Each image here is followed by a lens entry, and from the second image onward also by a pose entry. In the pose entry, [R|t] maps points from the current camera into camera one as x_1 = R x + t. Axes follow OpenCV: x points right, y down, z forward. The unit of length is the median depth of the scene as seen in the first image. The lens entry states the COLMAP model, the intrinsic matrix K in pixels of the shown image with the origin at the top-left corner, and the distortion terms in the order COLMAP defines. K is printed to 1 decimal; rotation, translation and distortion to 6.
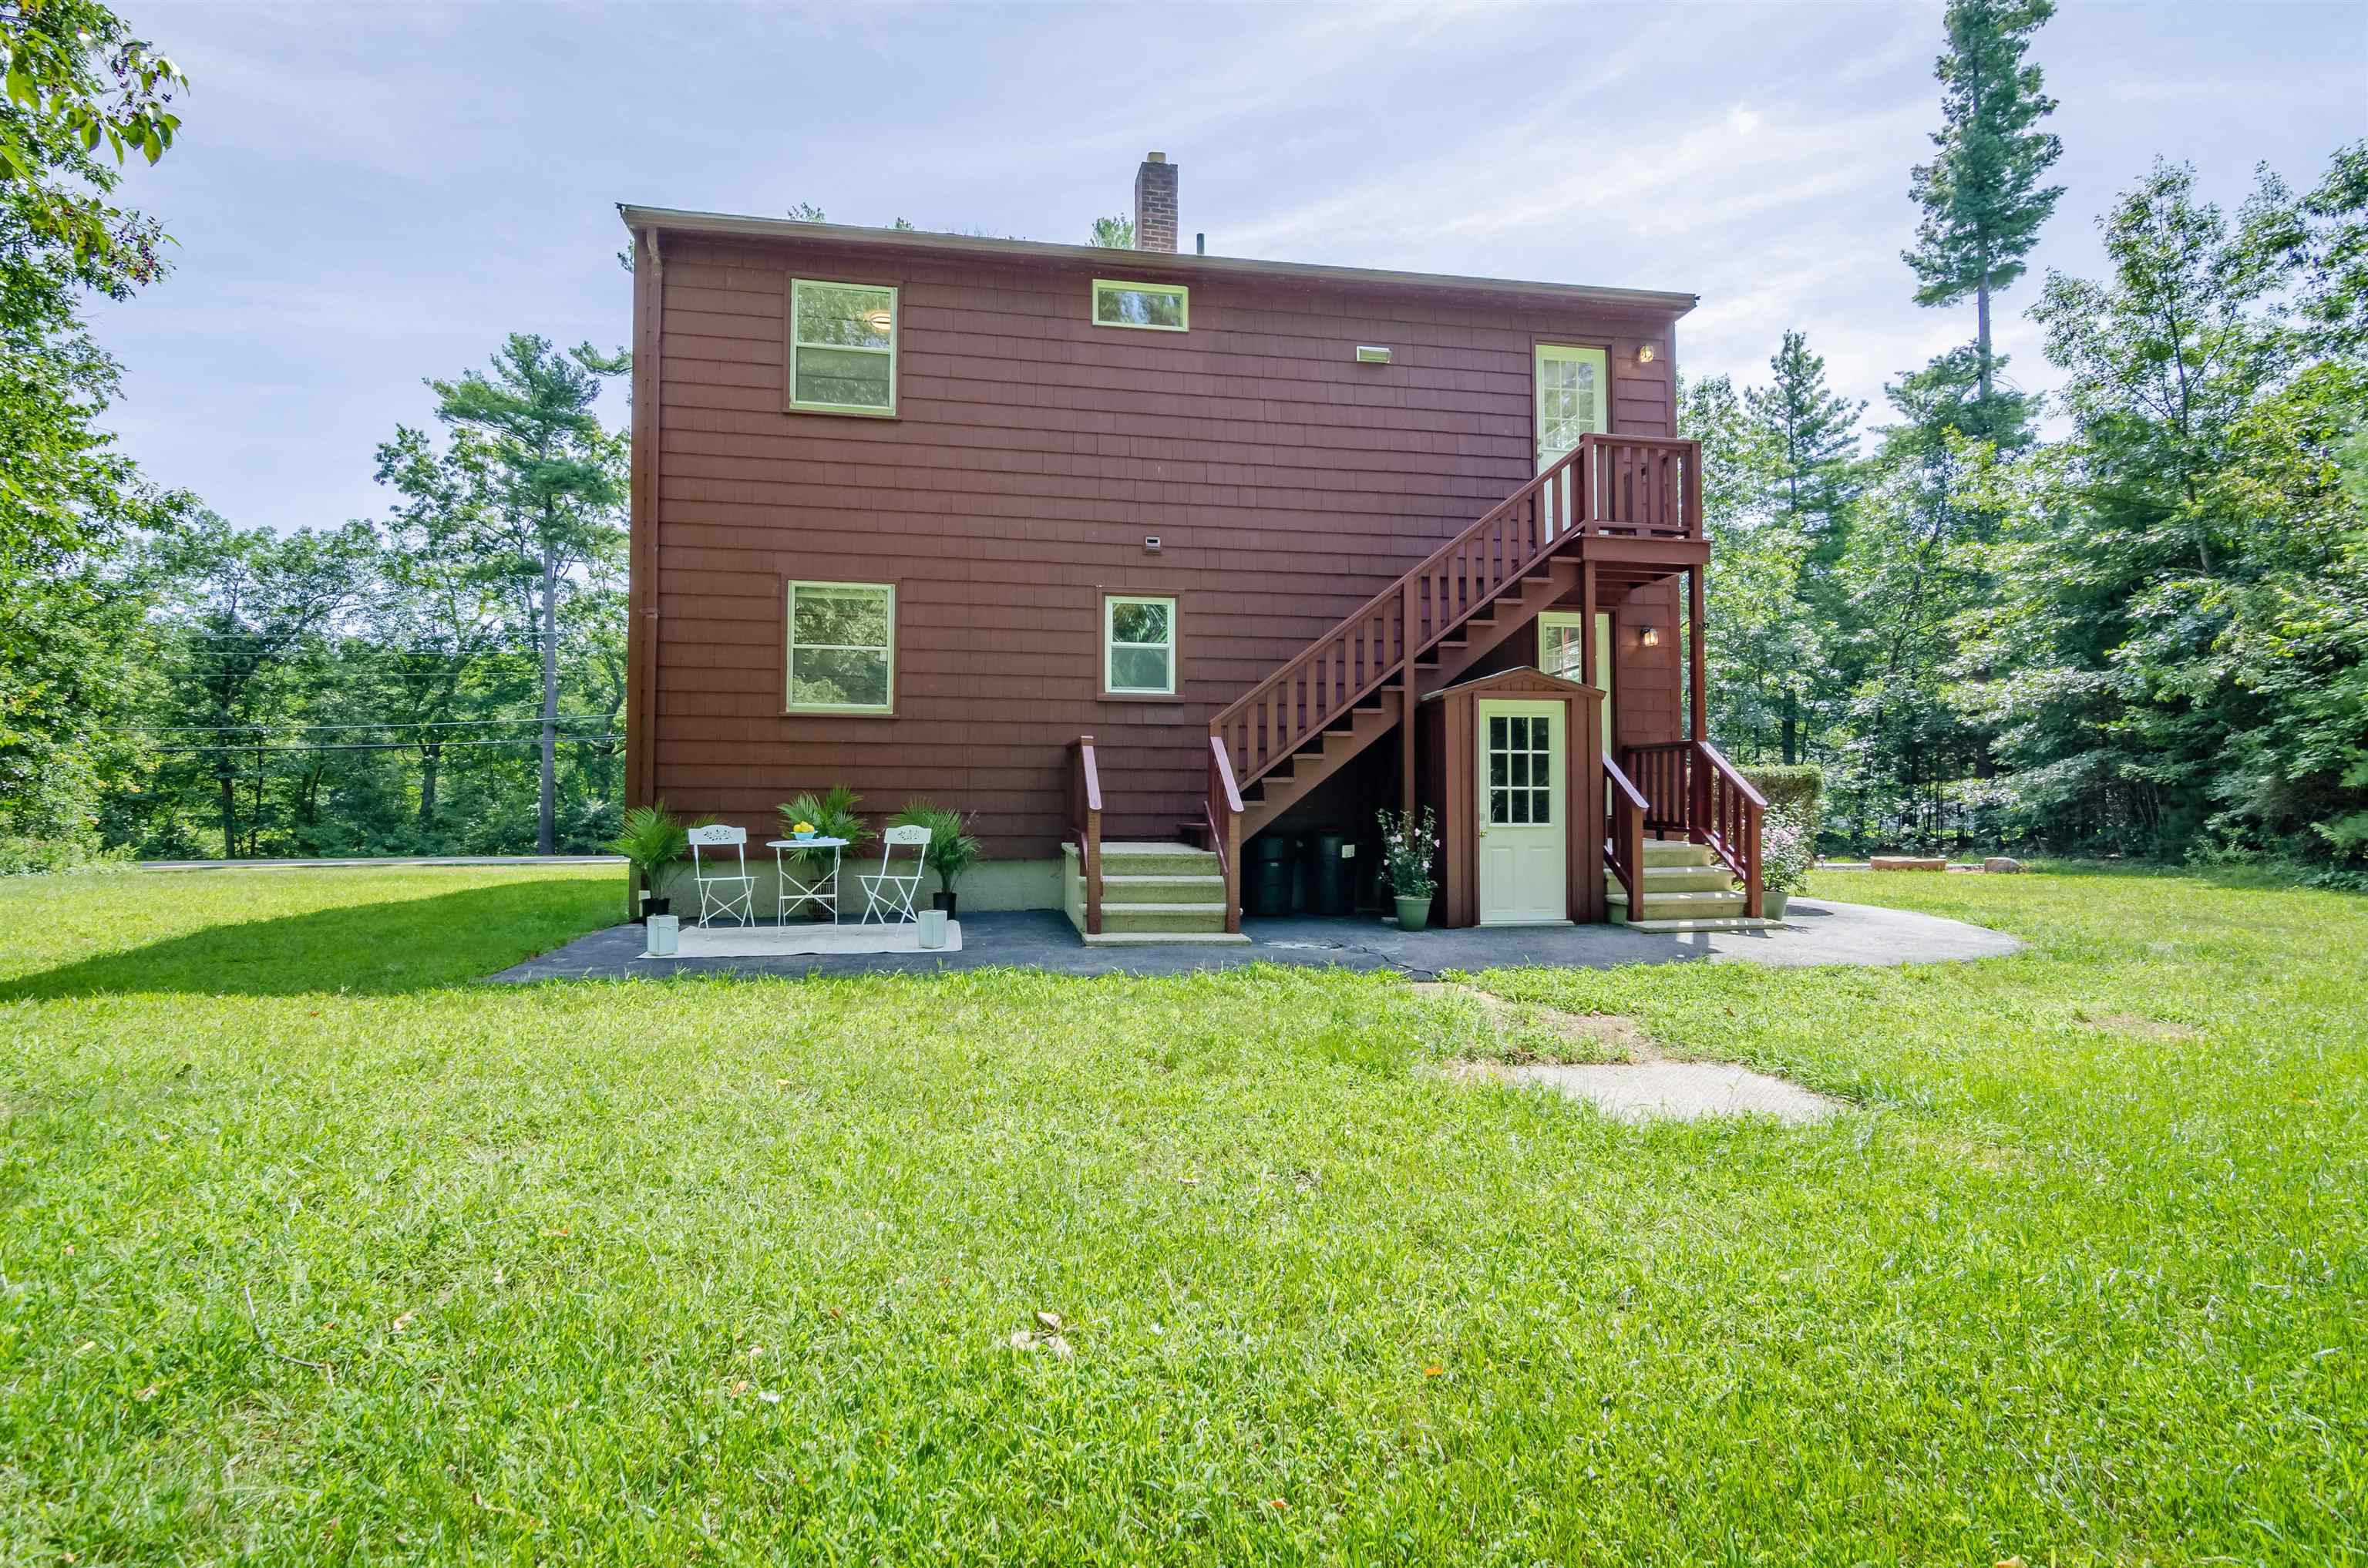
lens RADIAL K [[1145.2, 0, 1193.4], [0, 1145.2, 781.1], [0, 0, 1]] dist [0.000760, 0.001259]
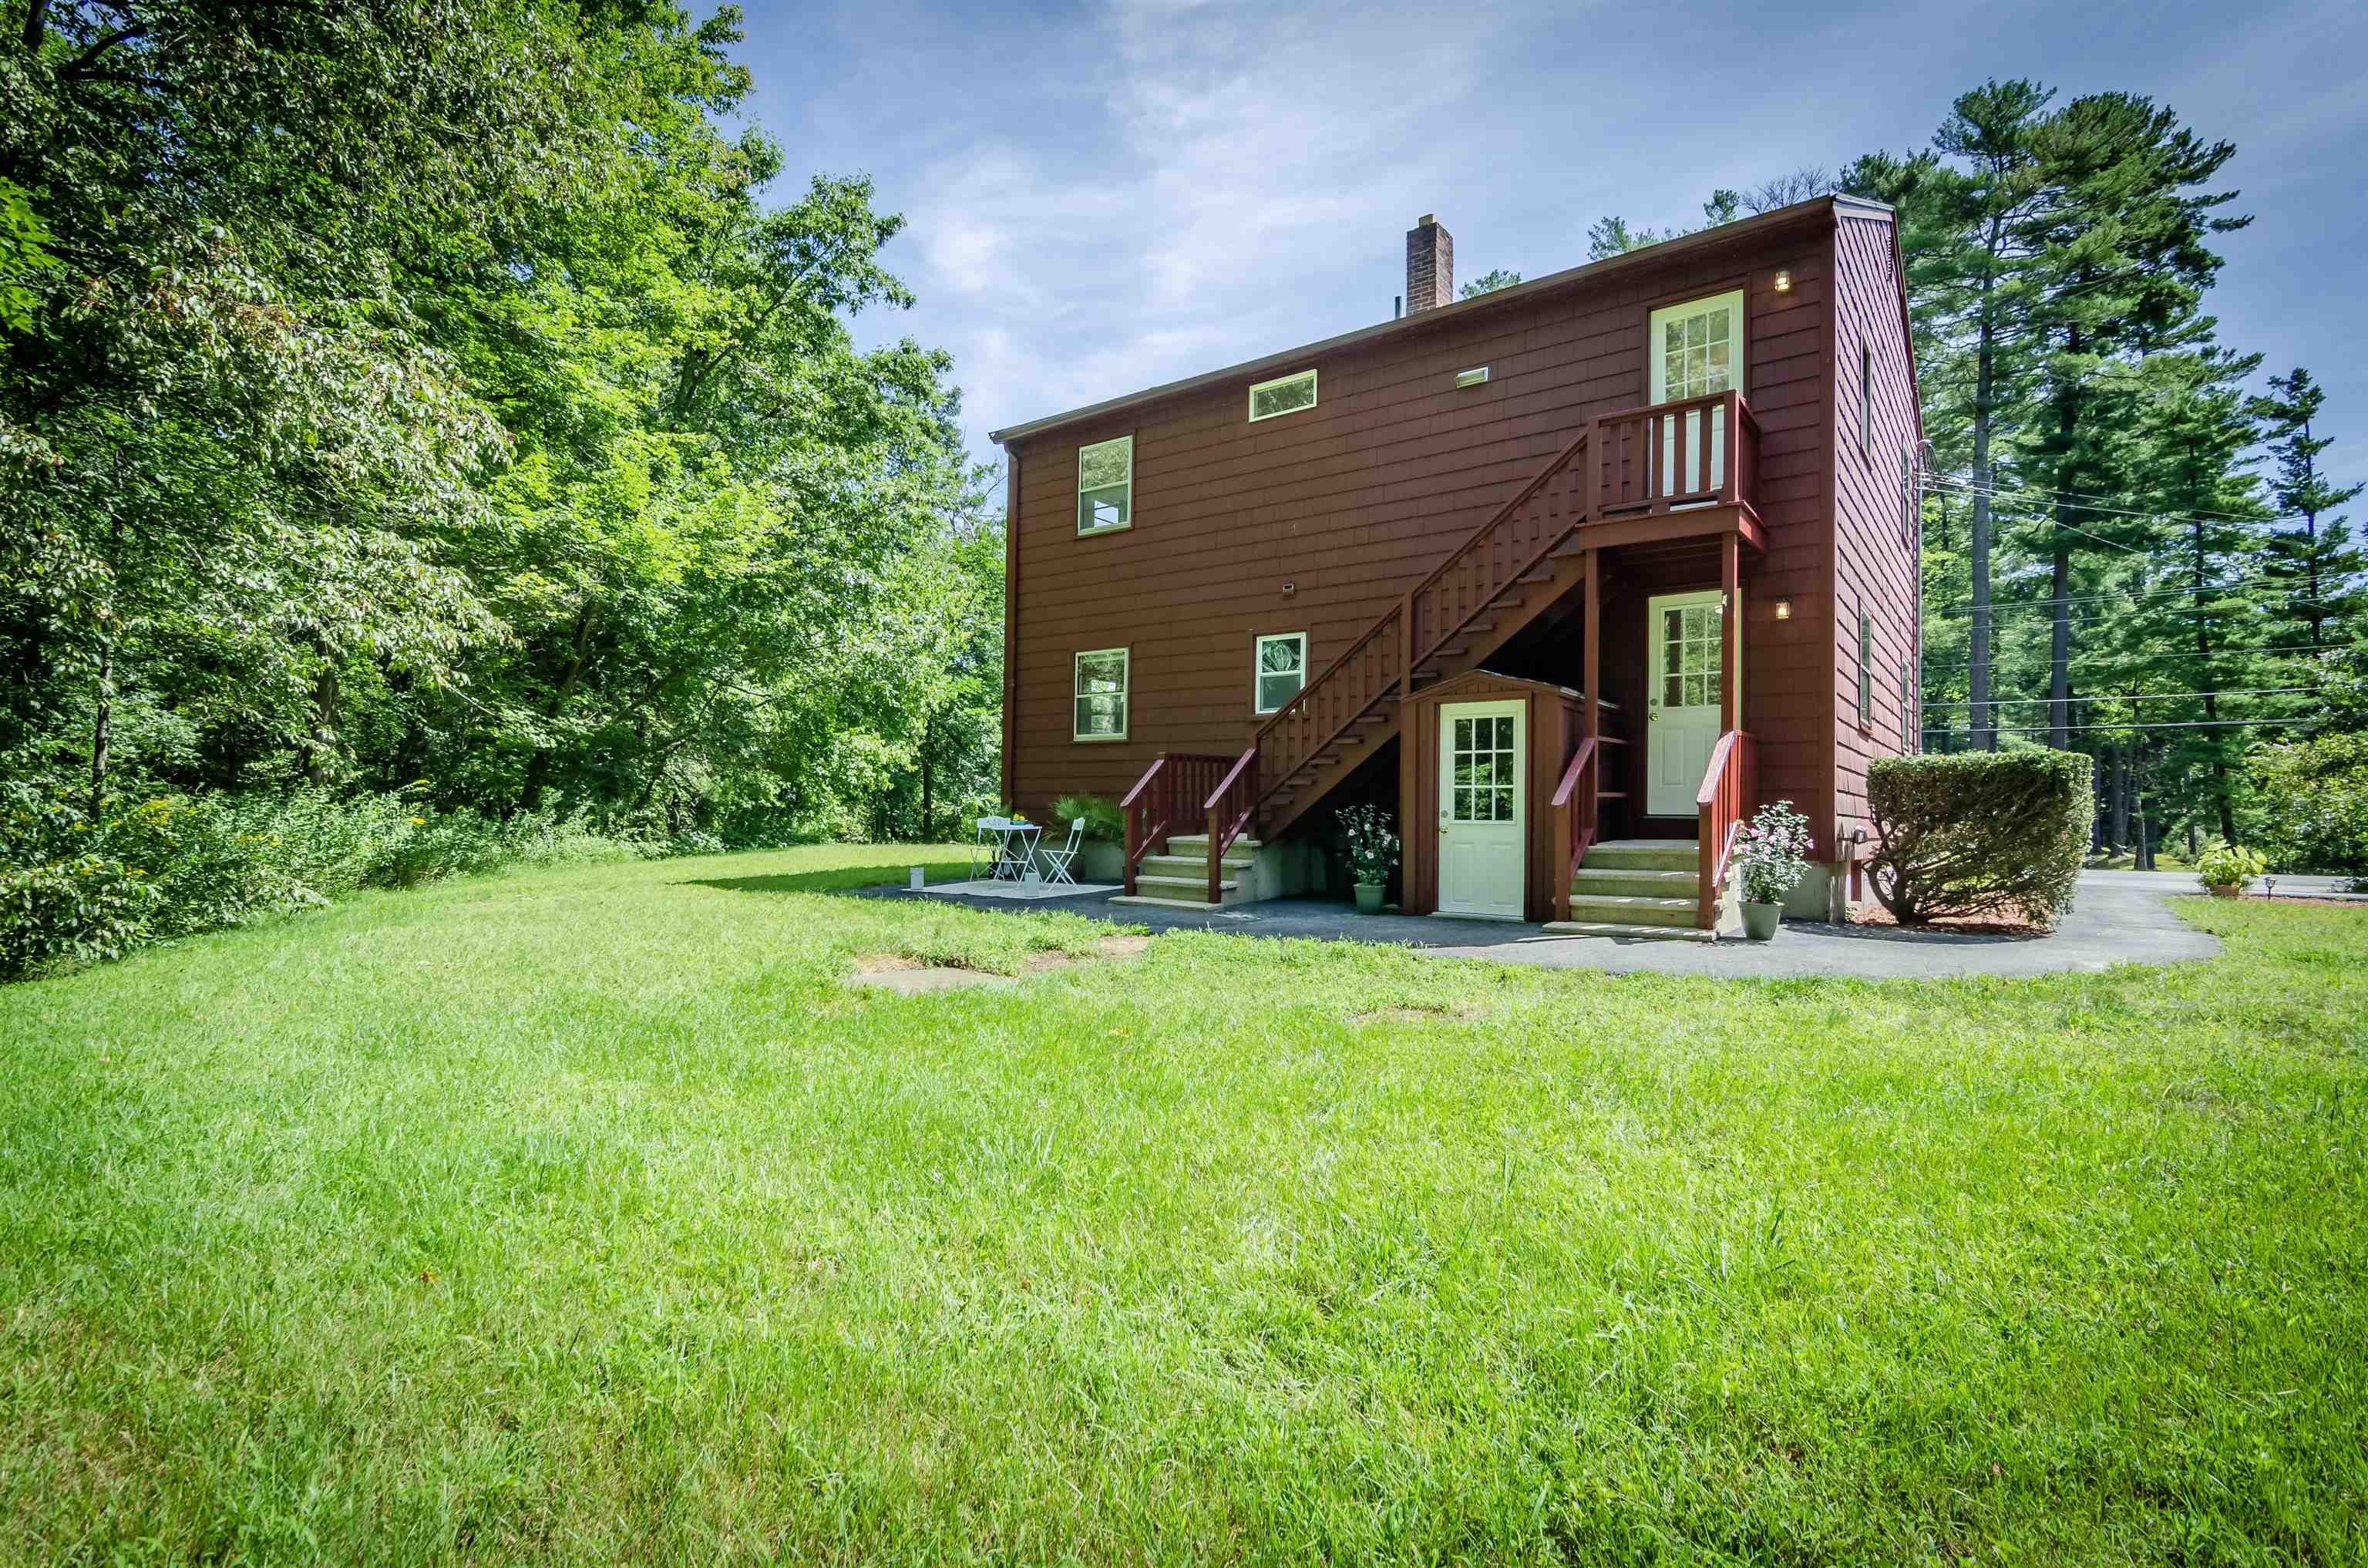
lens RADIAL K [[1145.2, 0, 1182.6], [0, 1145.2, 789.3], [0, 0, 1]] dist [0.000760, 0.001259]
pose [[0.675431, -0.010749, -0.737345, 0.835417], [0.005894, 0.999941, -0.009178, 0.015997], [0.737400, 0.001853, 0.675454, 0.102349]]
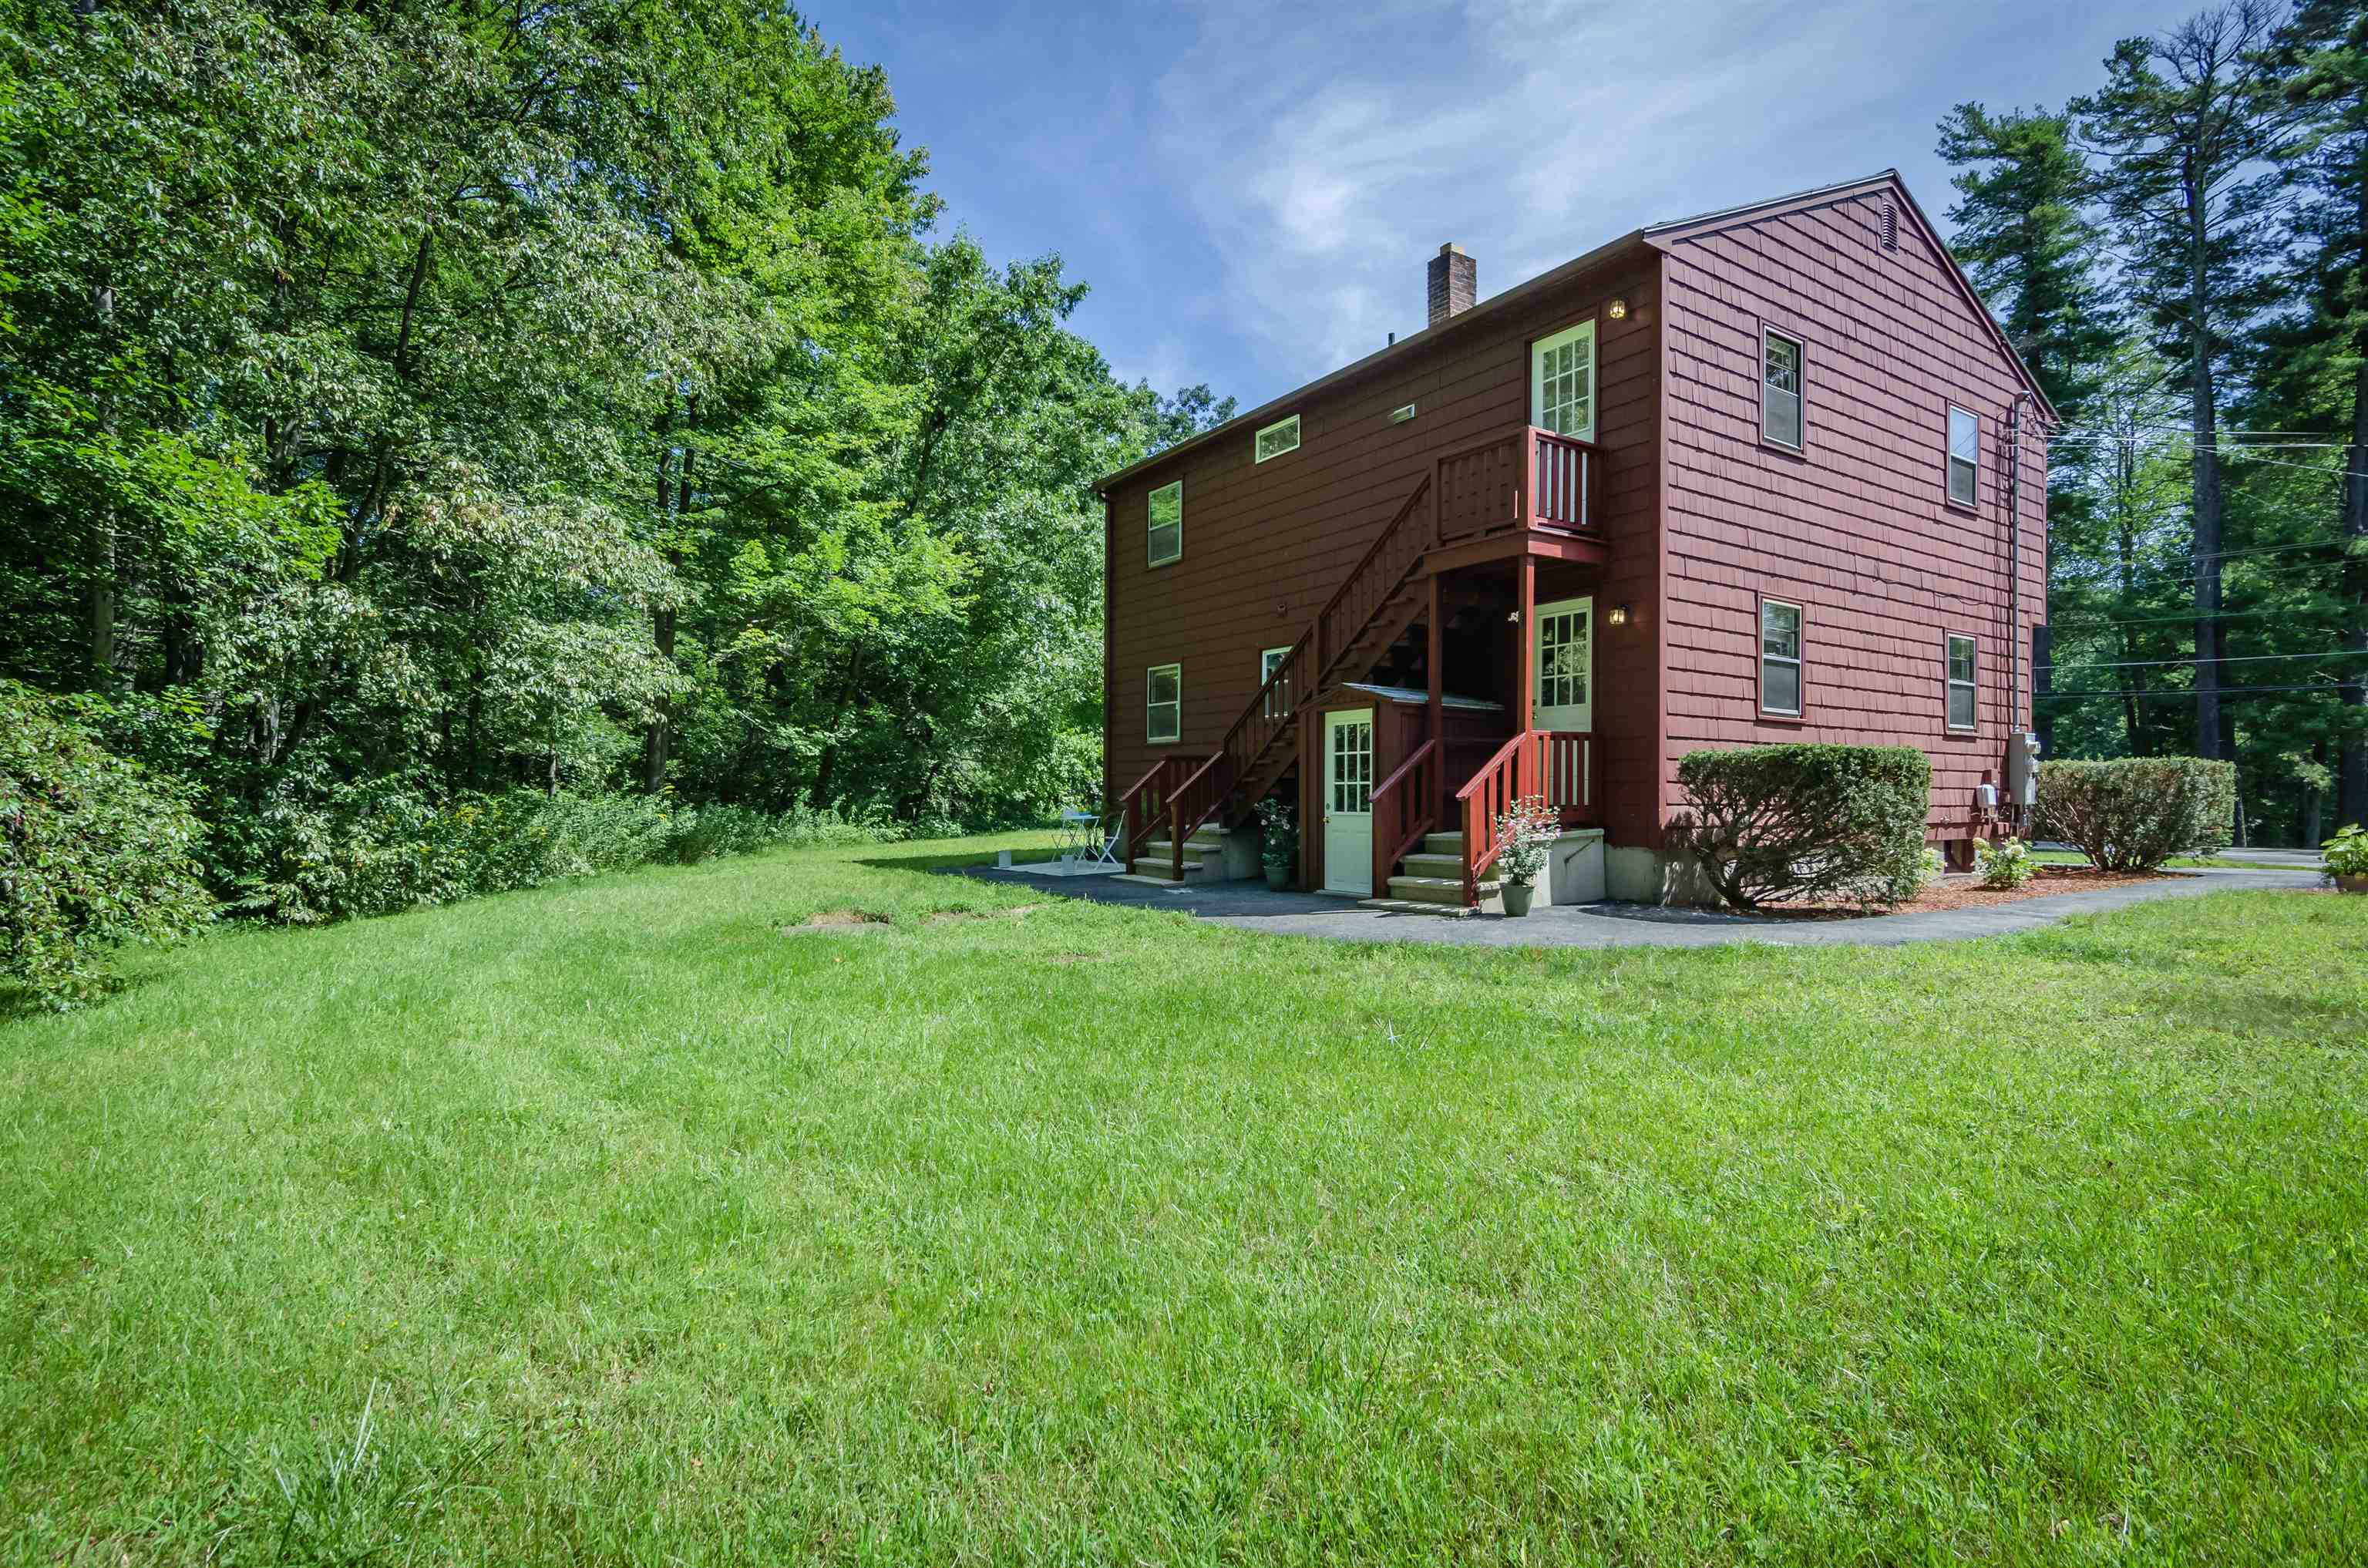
lens RADIAL K [[1145.2, 0, 1171.3], [0, 1145.2, 794.4], [0, 0, 1]] dist [0.000760, 0.001259]
pose [[0.398948, -0.001935, -0.916971, 1.270306], [0.021487, 0.999743, 0.007239, 0.005236], [0.916722, -0.022591, 0.398887, 0.336931]]
